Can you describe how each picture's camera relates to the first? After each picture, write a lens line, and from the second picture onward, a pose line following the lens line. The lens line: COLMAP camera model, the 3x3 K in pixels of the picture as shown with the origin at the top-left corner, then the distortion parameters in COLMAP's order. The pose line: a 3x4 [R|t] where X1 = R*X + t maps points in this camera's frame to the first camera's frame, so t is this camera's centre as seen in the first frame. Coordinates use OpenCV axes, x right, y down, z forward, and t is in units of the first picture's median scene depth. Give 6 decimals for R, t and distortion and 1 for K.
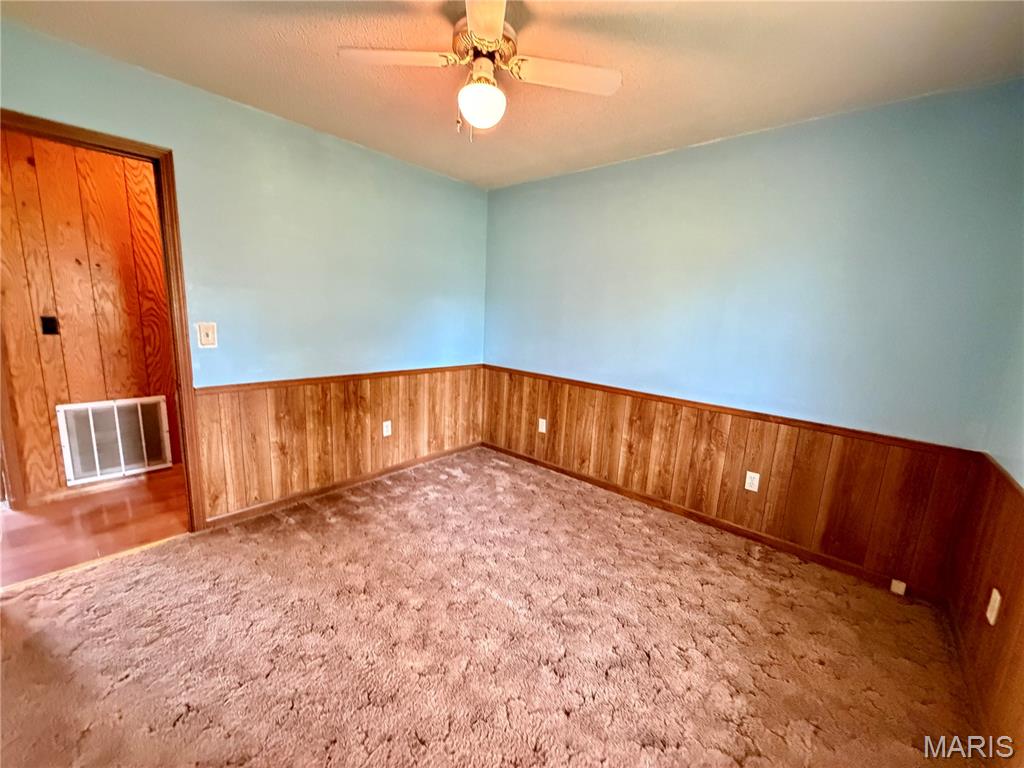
lens RADIAL K [[407.0, 0, 509.1], [0, 407.0, 383.1], [0, 0, 1]] dist [0.000377, 0.000003]
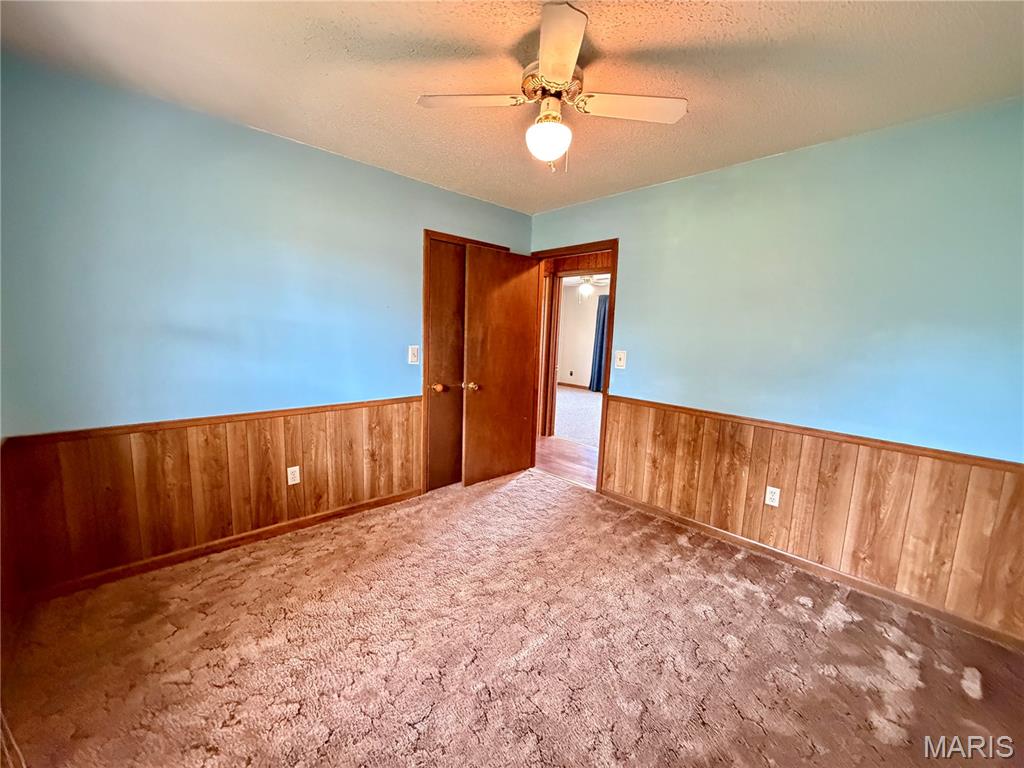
lens RADIAL K [[407.0, 0, 509.1], [0, 407.0, 383.1], [0, 0, 1]] dist [0.000377, 0.000003]
pose [[-0.082294, 0.090625, -0.992479, 0.555200], [-0.208775, 0.972193, 0.106084, -0.085436], [0.974495, 0.215934, -0.061086, 0.582425]]
